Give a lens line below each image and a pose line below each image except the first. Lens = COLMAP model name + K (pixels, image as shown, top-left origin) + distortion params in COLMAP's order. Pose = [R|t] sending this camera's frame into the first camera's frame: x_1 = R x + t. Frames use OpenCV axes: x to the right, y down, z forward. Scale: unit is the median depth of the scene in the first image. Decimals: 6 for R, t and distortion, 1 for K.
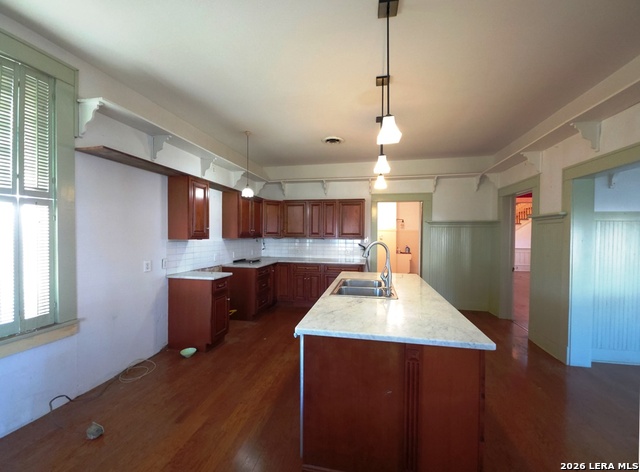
lens RADIAL K [[260.7, 0, 319.5], [0, 260.7, 232.3], [0, 0, 1]] dist [0.000629, -0.000016]
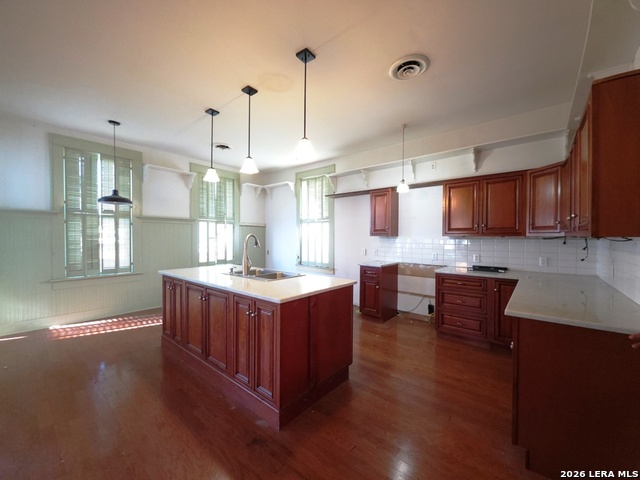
lens RADIAL K [[257.4, 0, 319.2], [0, 257.4, 240.2], [0, 0, 1]] dist [0.001833, 0.000232]
pose [[-0.481797, 0.009593, -0.876230, 0.505359], [0.005809, 0.999953, 0.007753, 0.021631], [0.876263, -0.001355, -0.481831, 0.847742]]
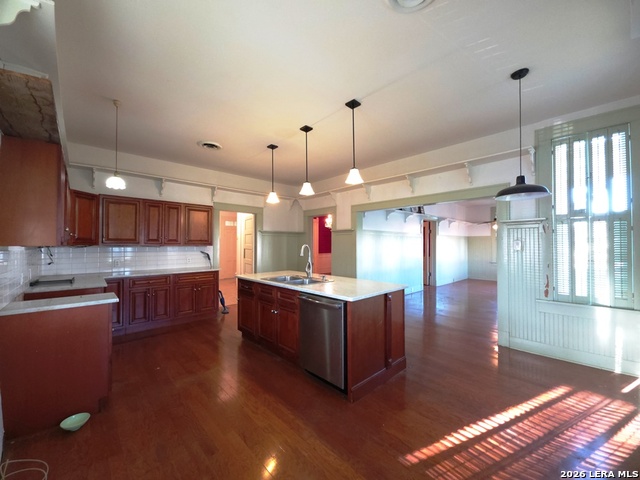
lens RADIAL K [[257.4, 0, 319.8], [0, 257.4, 241.8], [0, 0, 1]] dist [0.001833, 0.000232]
pose [[0.574453, 0.000004, 0.818537, -0.465387], [-0.005231, 0.999980, 0.003666, 0.004537], [-0.818521, -0.006388, 0.574442, 0.094457]]
